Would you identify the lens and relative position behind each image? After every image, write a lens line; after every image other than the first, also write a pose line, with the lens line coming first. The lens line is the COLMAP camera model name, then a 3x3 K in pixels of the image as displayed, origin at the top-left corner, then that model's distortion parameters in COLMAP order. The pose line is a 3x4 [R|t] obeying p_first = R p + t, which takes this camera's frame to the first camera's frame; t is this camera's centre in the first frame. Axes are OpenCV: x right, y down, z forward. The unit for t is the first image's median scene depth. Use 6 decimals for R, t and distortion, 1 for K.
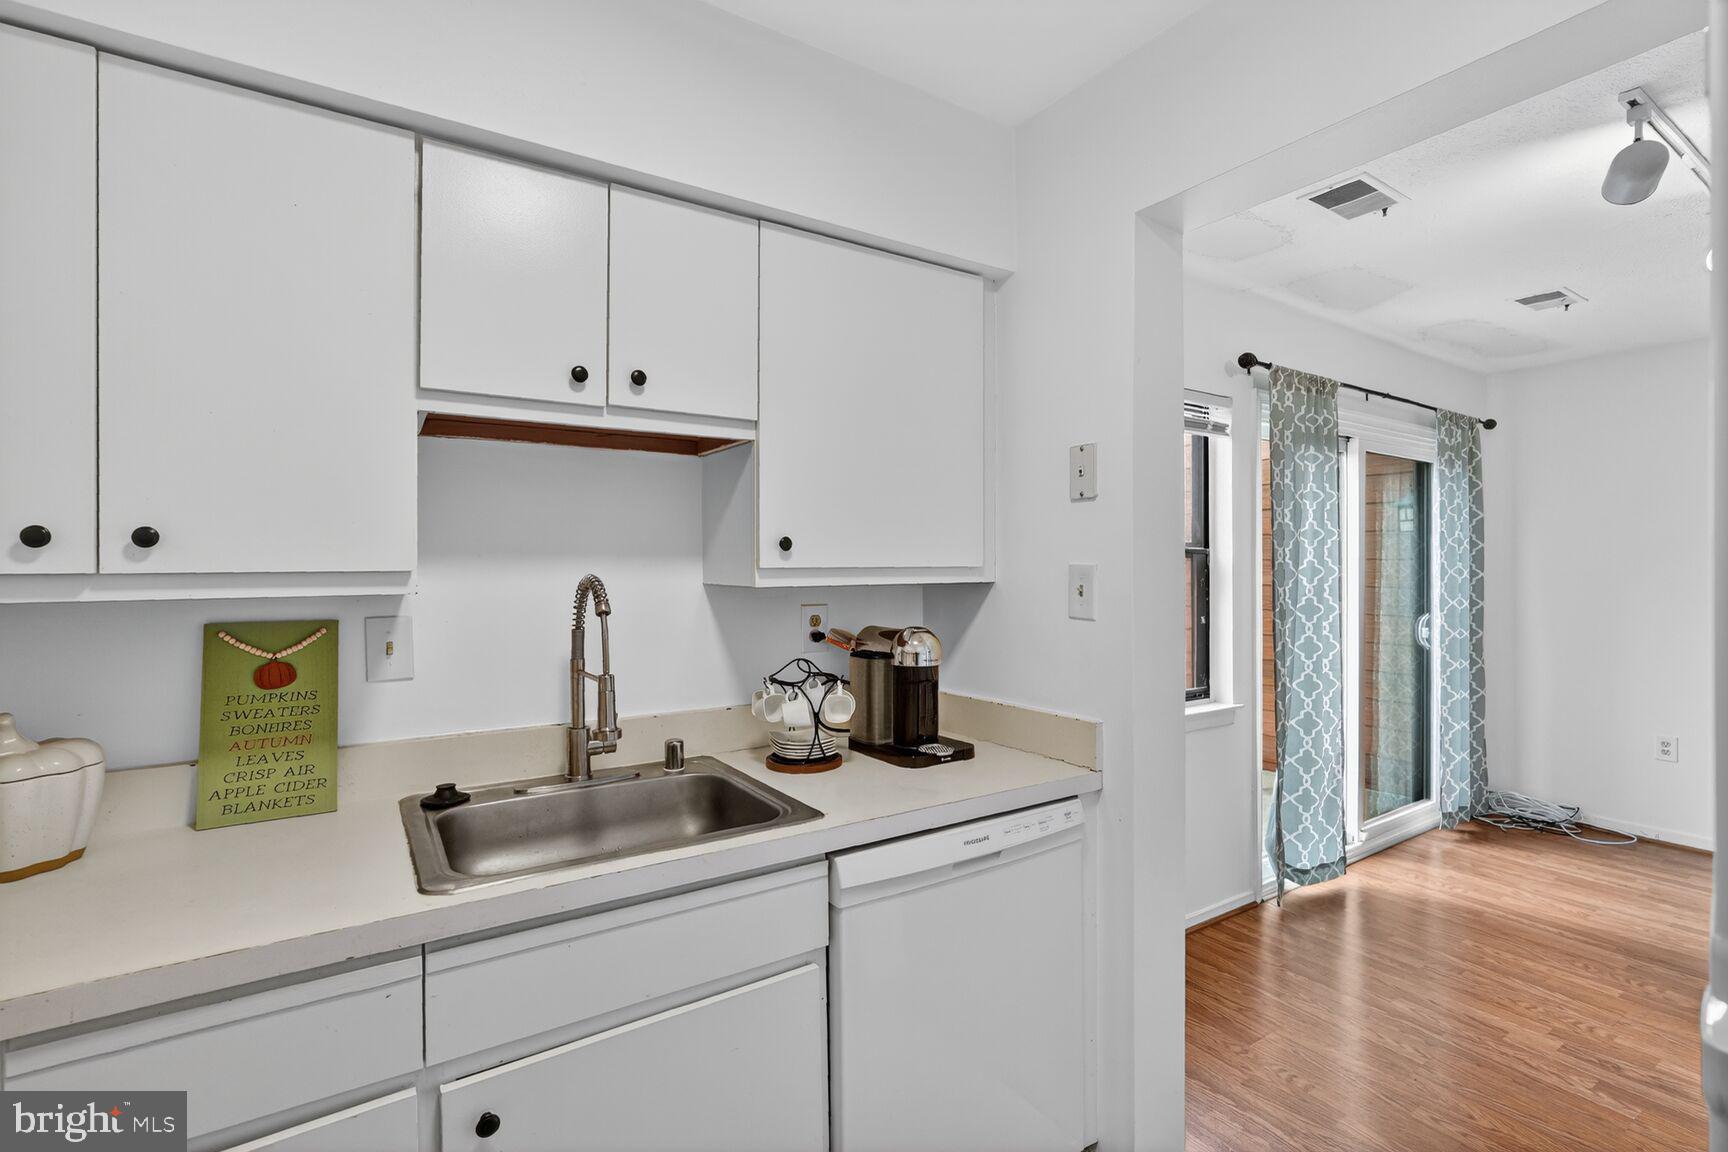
lens RADIAL K [[792.5, 0, 864.1], [0, 792.5, 569.2], [0, 0, 1]] dist [0.000202, 0.000231]
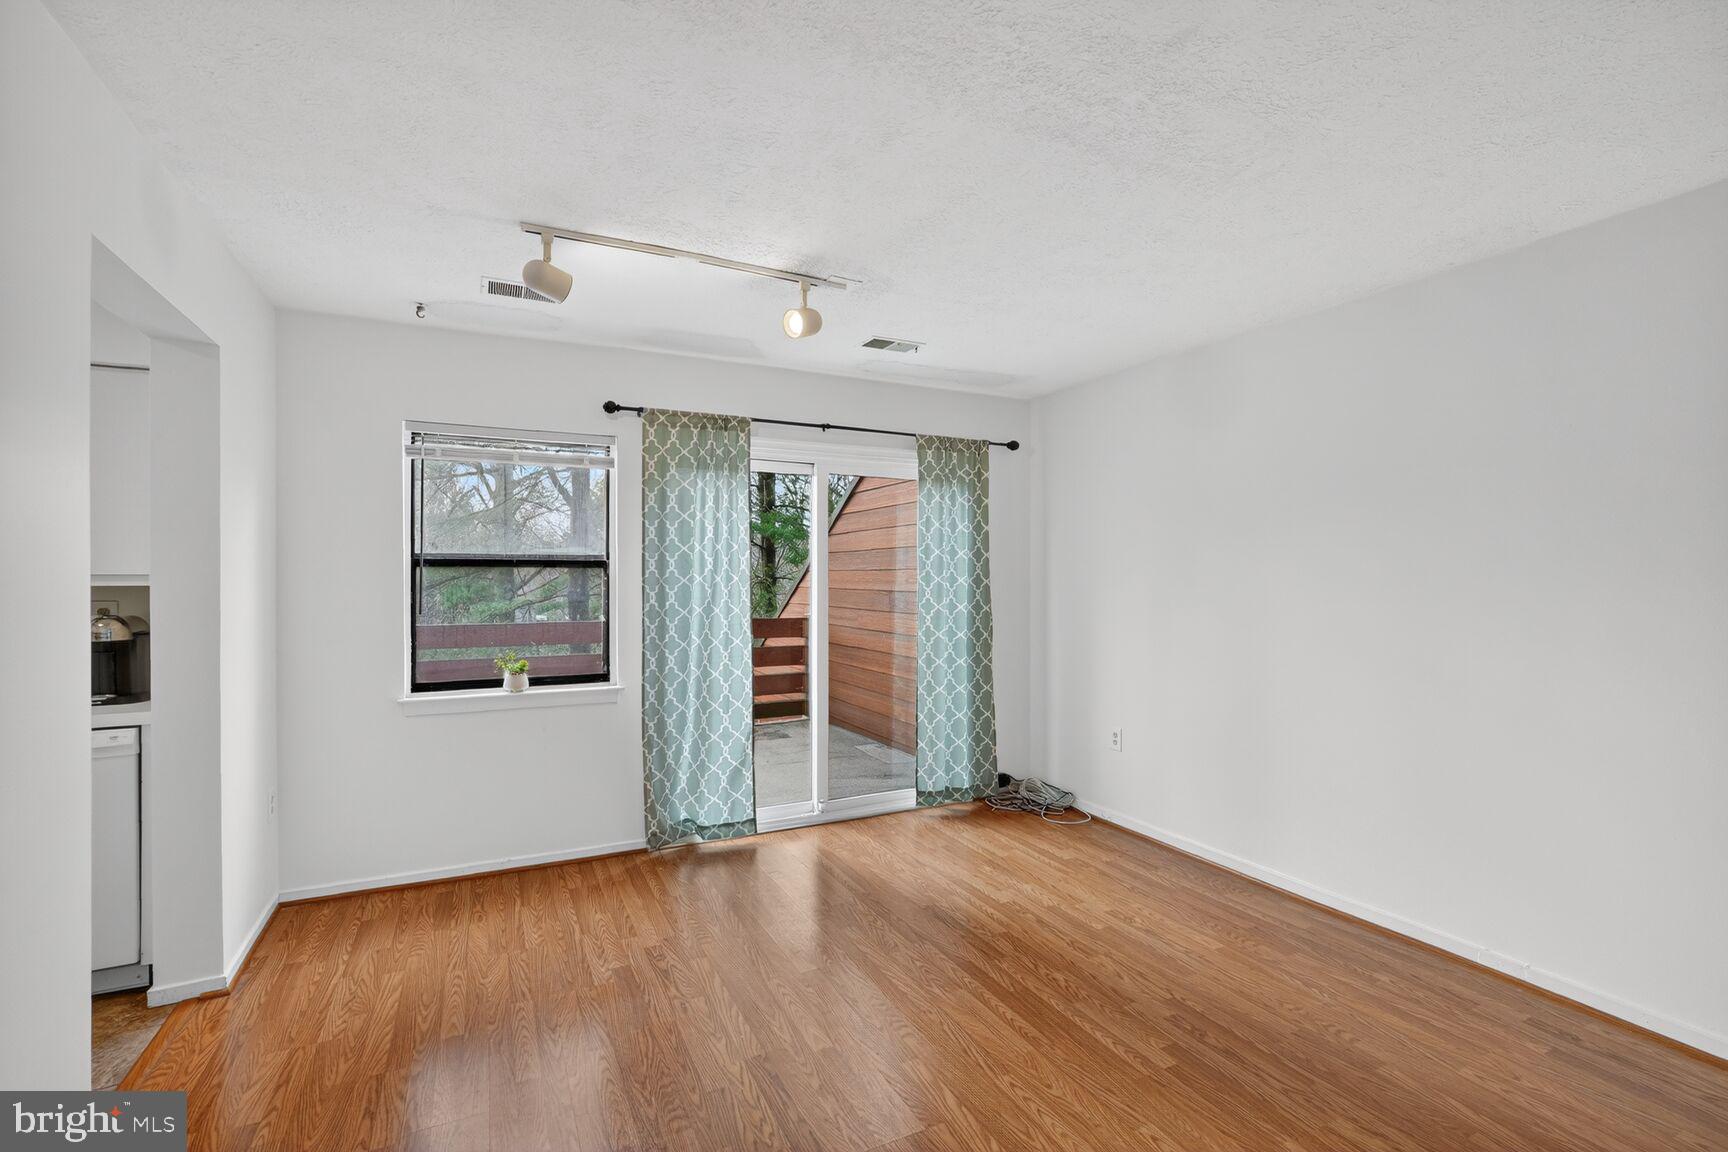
lens RADIAL K [[784.9, 0, 857.0], [0, 784.9, 582.8], [0, 0, 1]] dist [-0.001802, 0.000066]
pose [[0.992039, -0.001042, -0.125927, 0.901369], [0.001248, 0.999998, 0.001559, 0.007923], [0.125925, -0.001704, 0.992038, -0.144124]]
